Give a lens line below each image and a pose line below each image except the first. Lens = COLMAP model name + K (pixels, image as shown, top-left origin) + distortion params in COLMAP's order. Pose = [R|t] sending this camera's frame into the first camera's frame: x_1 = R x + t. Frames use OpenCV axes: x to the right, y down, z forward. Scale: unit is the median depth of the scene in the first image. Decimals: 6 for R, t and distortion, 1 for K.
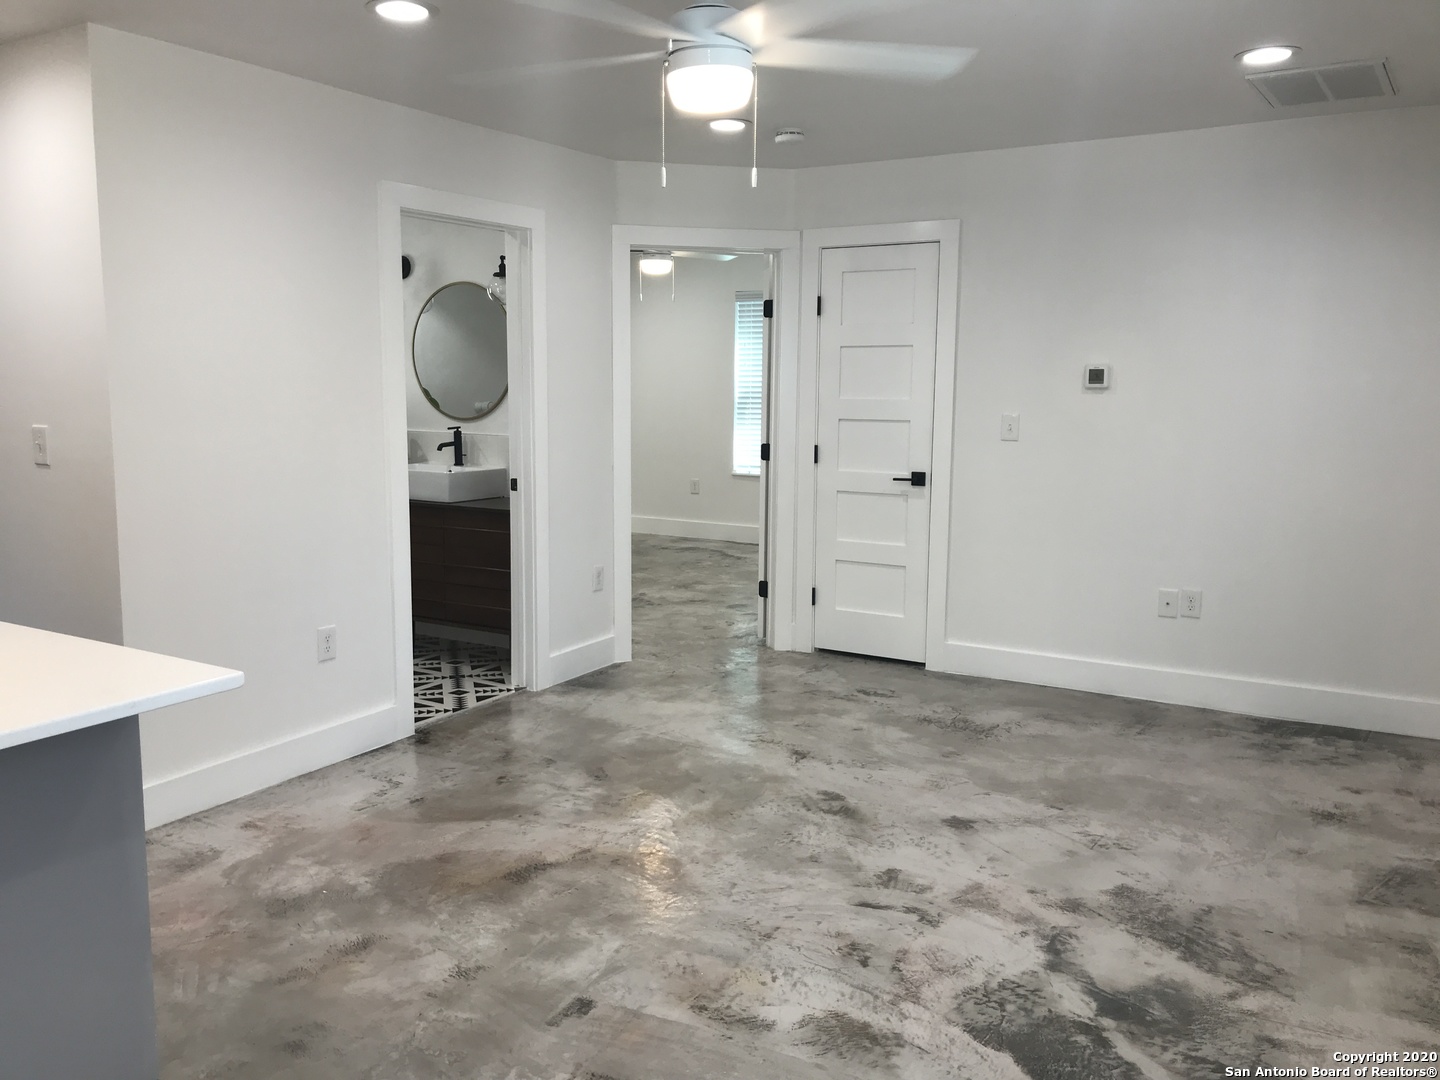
lens RADIAL K [[1171.6, 0, 707.9], [0, 1171.6, 543.5], [0, 0, 1]] dist [0.046444, -0.056797]
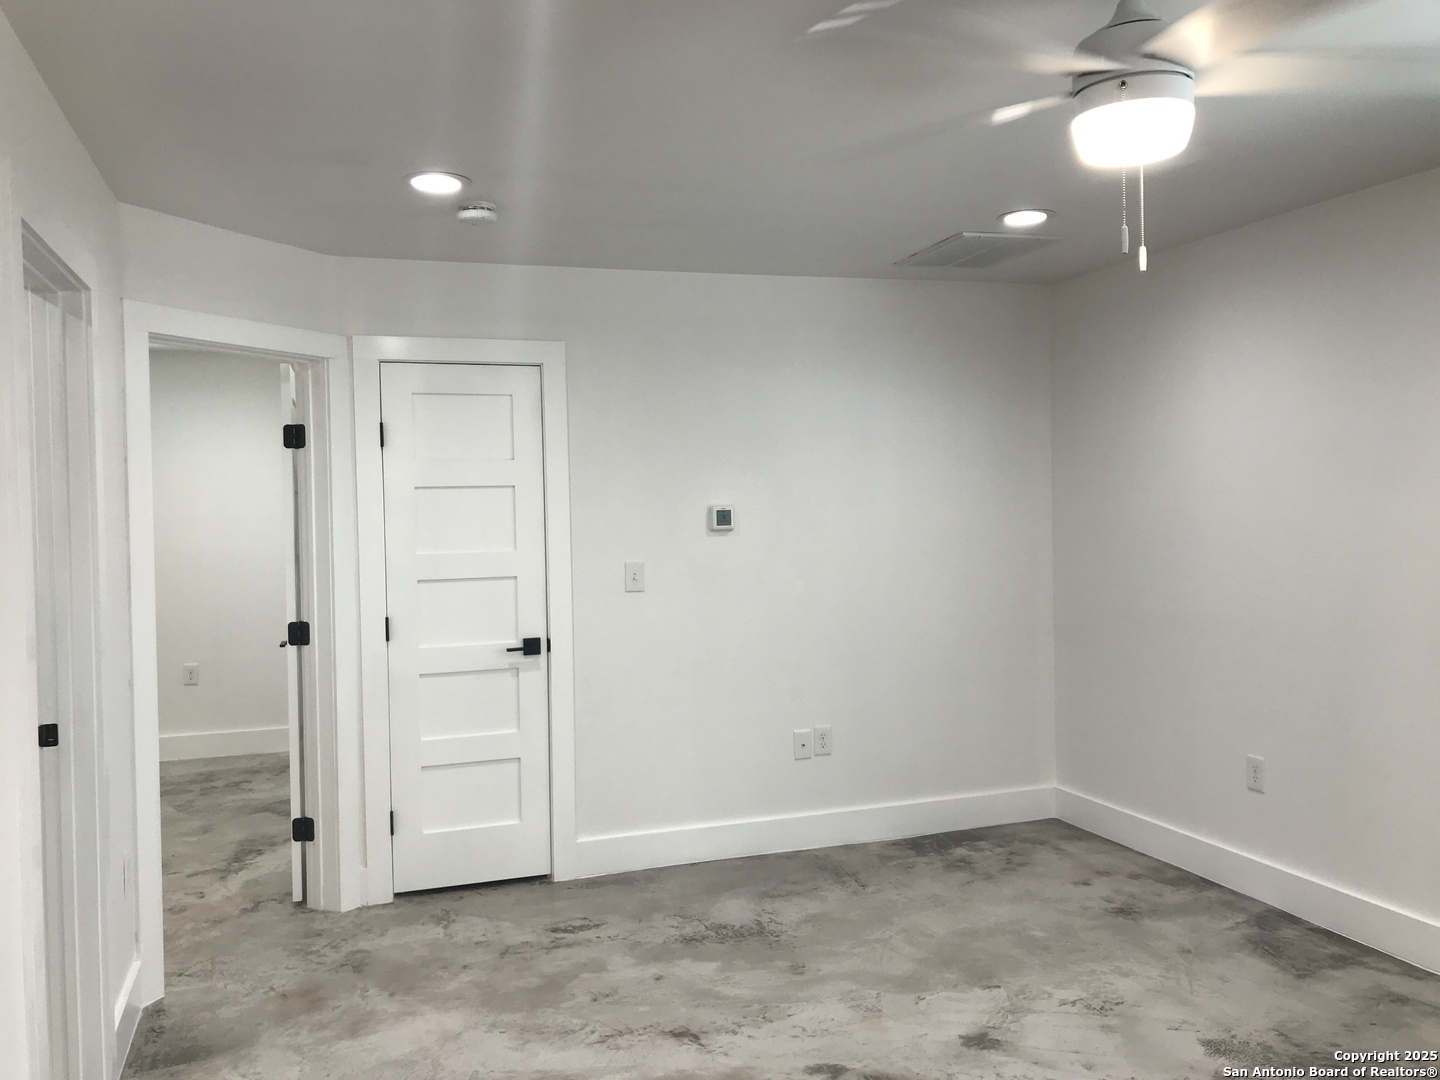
lens RADIAL K [[1182.6, 0, 710.2], [0, 1182.6, 529.7], [0, 0, 1]] dist [0.017661, 0.003313]
pose [[0.641160, -0.030505, 0.766801, -0.426624], [0.134920, 0.988126, -0.073504, -0.067577], [-0.755454, 0.150584, 0.637663, 0.429539]]
